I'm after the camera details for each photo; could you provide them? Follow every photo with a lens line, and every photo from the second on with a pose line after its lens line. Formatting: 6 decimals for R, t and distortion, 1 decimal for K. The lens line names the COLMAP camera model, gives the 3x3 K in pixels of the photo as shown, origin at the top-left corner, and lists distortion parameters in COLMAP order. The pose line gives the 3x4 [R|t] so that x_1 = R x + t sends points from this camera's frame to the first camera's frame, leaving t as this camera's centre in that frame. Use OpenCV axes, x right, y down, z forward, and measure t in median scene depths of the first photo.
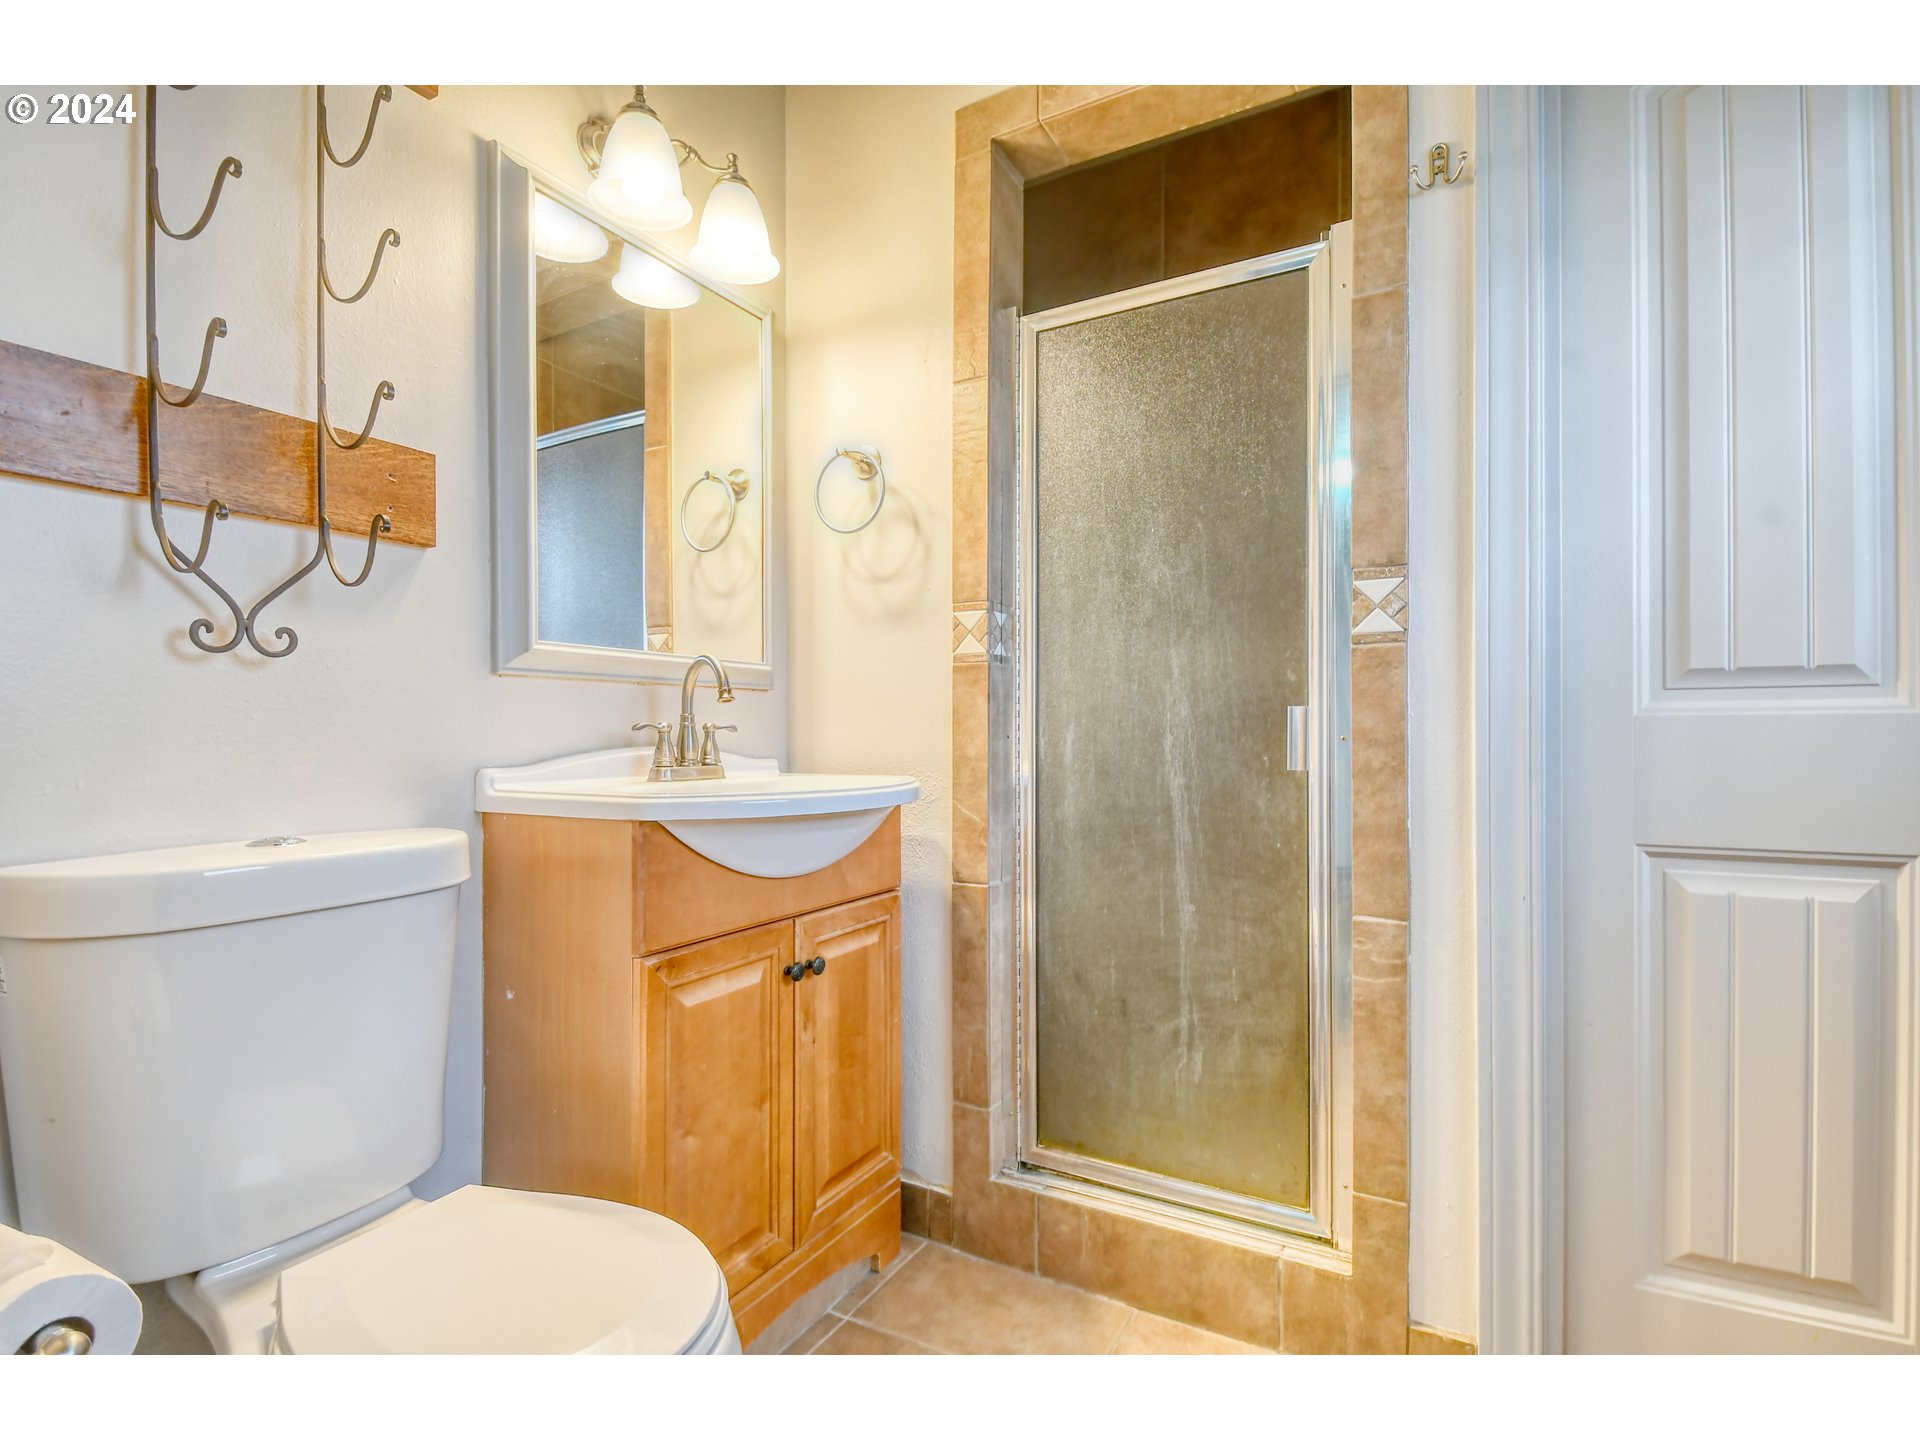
lens RADIAL K [[898.8, 0, 962.8], [0, 898.8, 746.8], [0, 0, 1]] dist [0.000601, -0.015494]
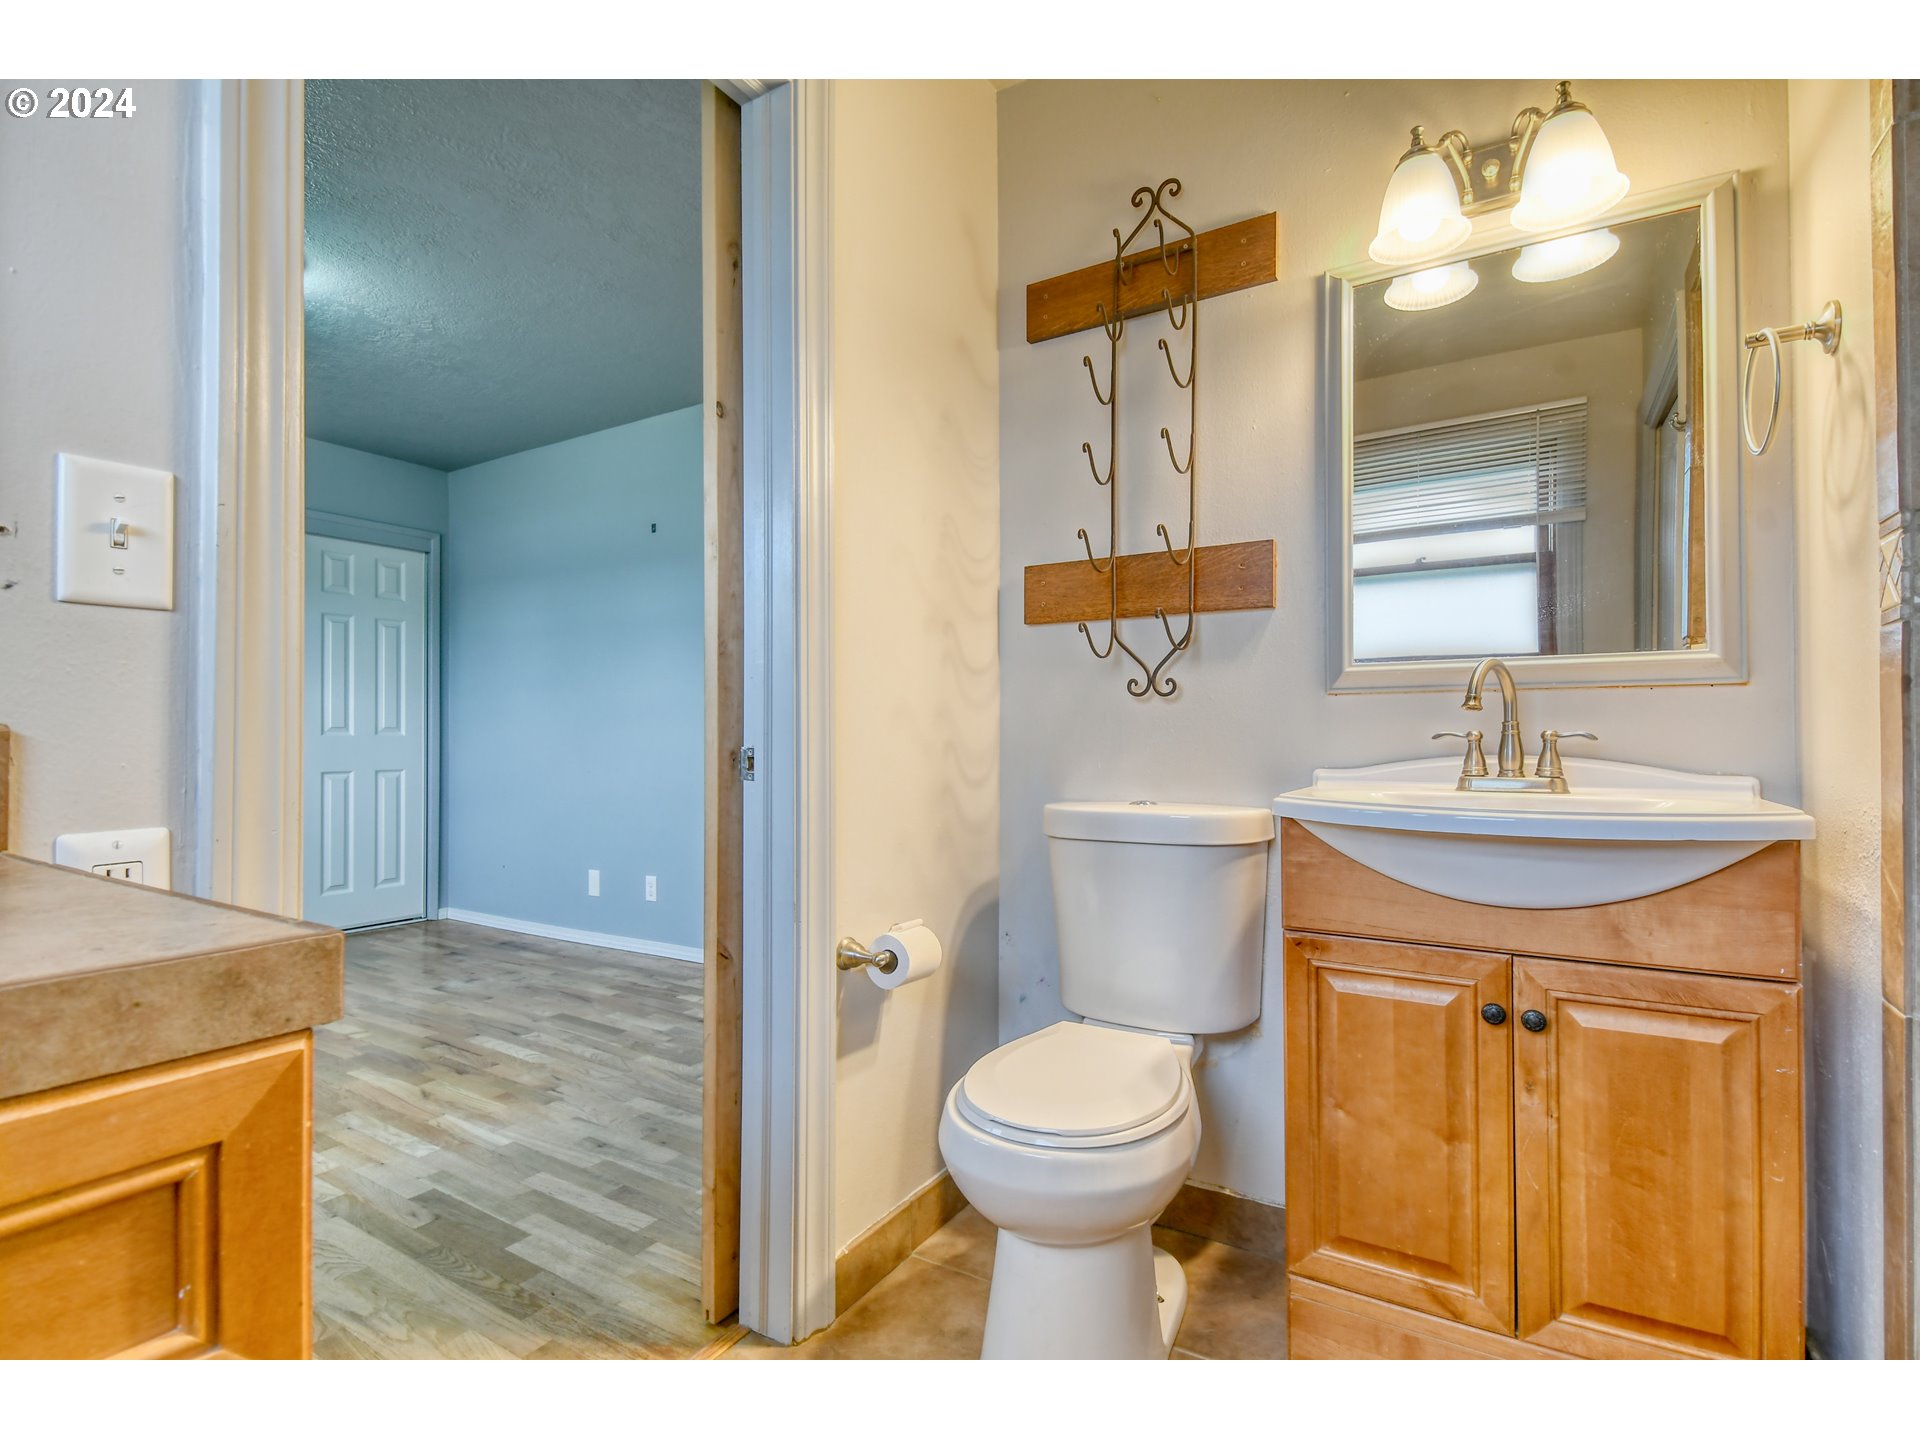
lens RADIAL K [[898.8, 0, 962.8], [0, 898.8, 746.8], [0, 0, 1]] dist [0.000601, -0.015494]
pose [[-0.048651, 0.008768, -0.998777, 0.753944], [-0.015359, 0.999837, 0.009526, -0.011712], [0.998698, 0.015804, -0.048508, 0.548247]]
